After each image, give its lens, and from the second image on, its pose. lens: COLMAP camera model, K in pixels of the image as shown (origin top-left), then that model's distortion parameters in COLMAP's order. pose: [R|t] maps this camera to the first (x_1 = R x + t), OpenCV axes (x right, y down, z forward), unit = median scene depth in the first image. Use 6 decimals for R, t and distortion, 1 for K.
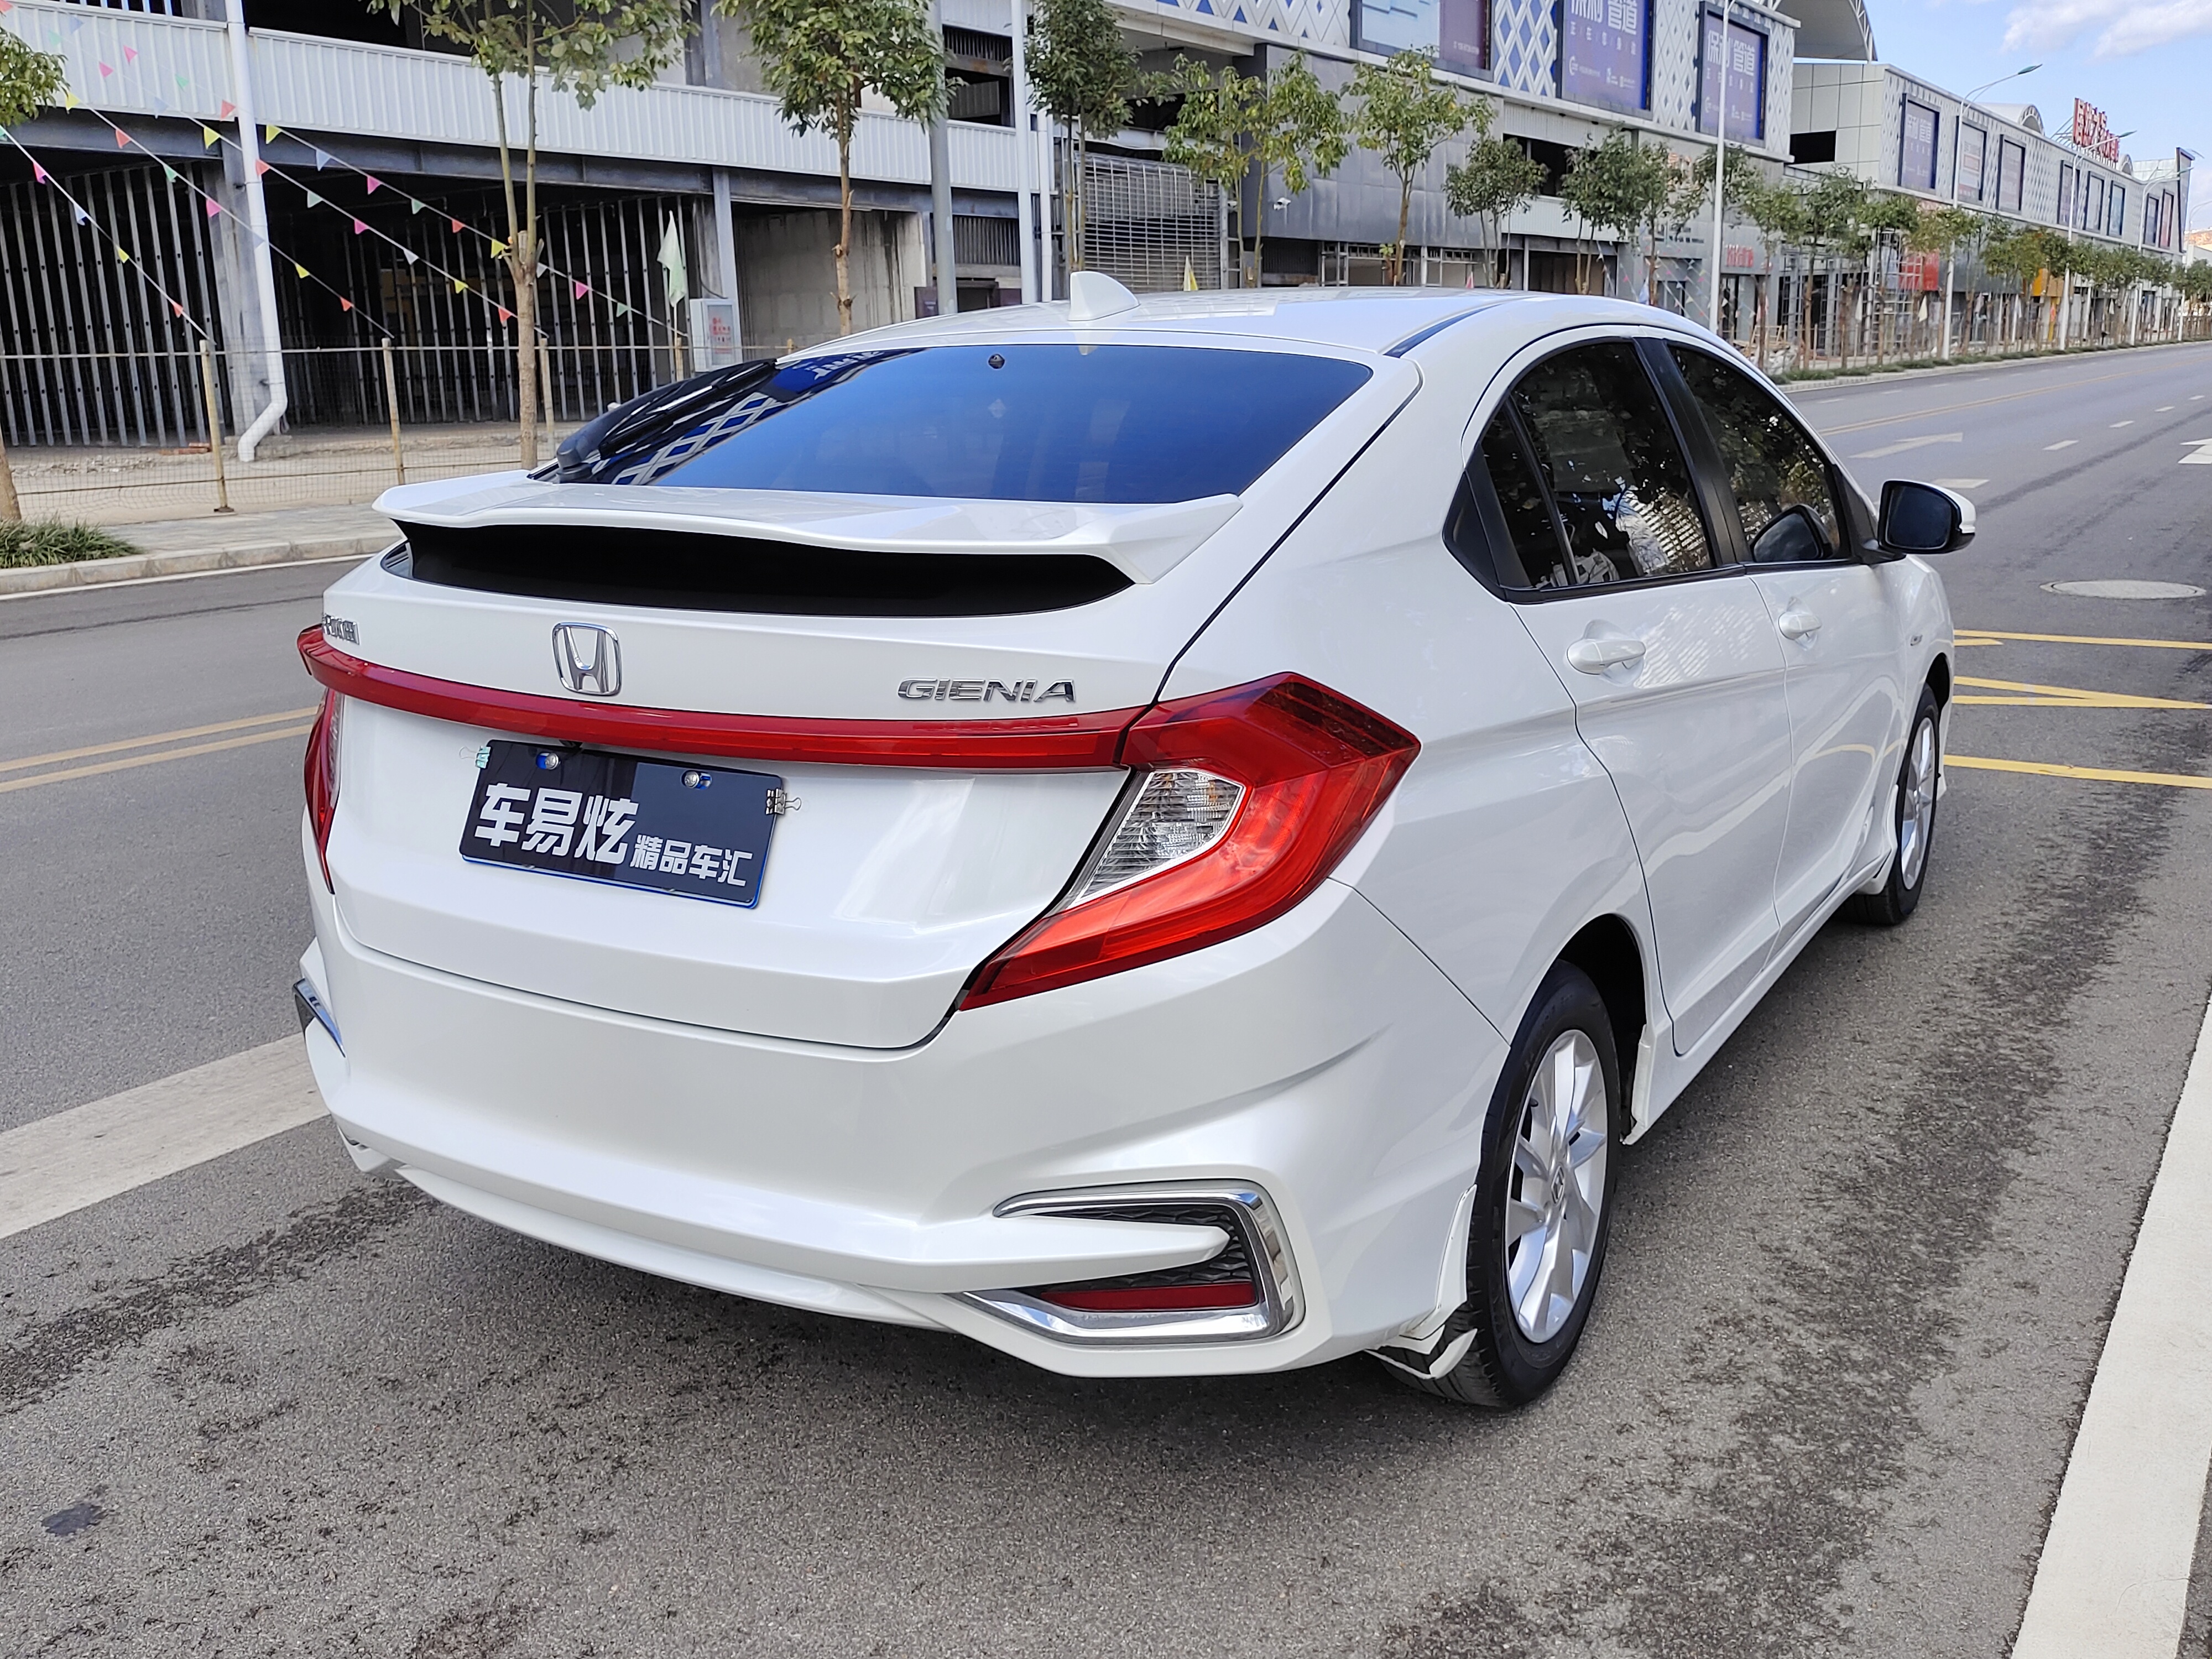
lens RADIAL K [[2012.4, 0, 1106.0], [0, 2012.4, 829.5], [0, 0, 1]] dist [0.061663, -0.081839]
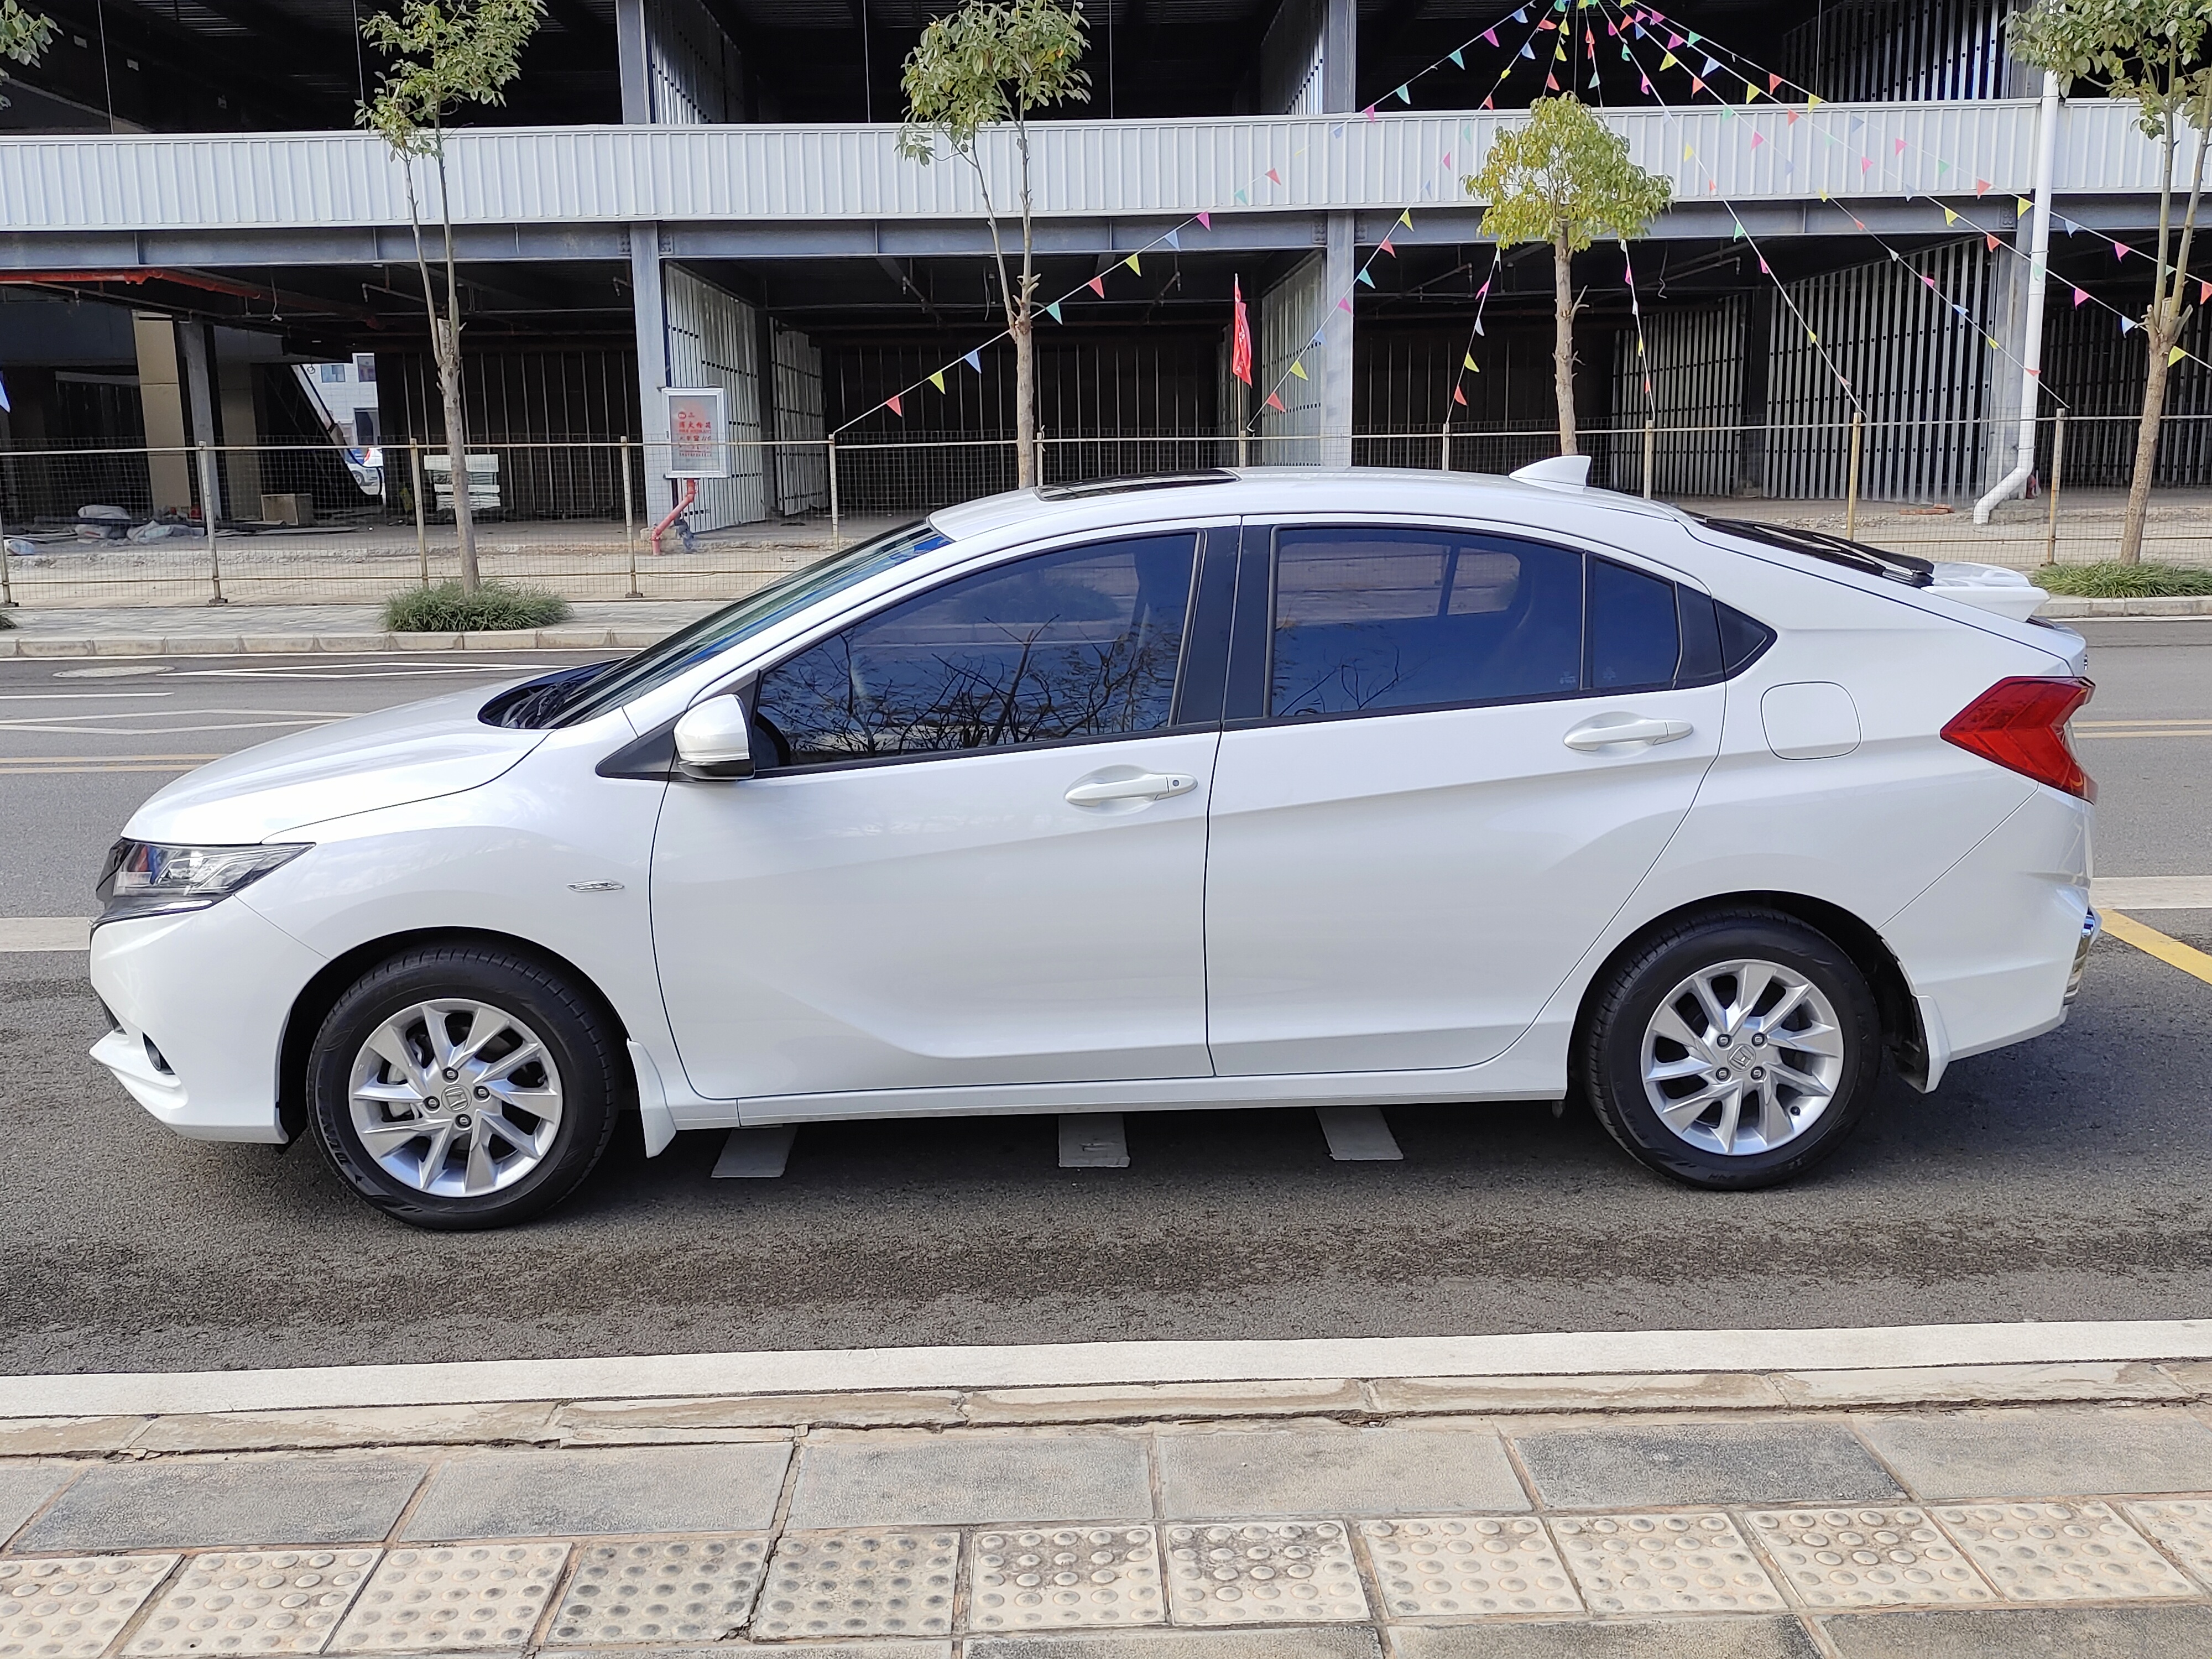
lens RADIAL K [[2012.4, 0, 1106.0], [0, 2012.4, 829.5], [0, 0, 1]] dist [0.061663, -0.081839]
pose [[0.548643, 0.175755, -0.817374, 1.131012], [-0.191855, 0.978032, 0.081522, -0.154540], [0.813746, 0.112091, 0.570310, 0.366323]]
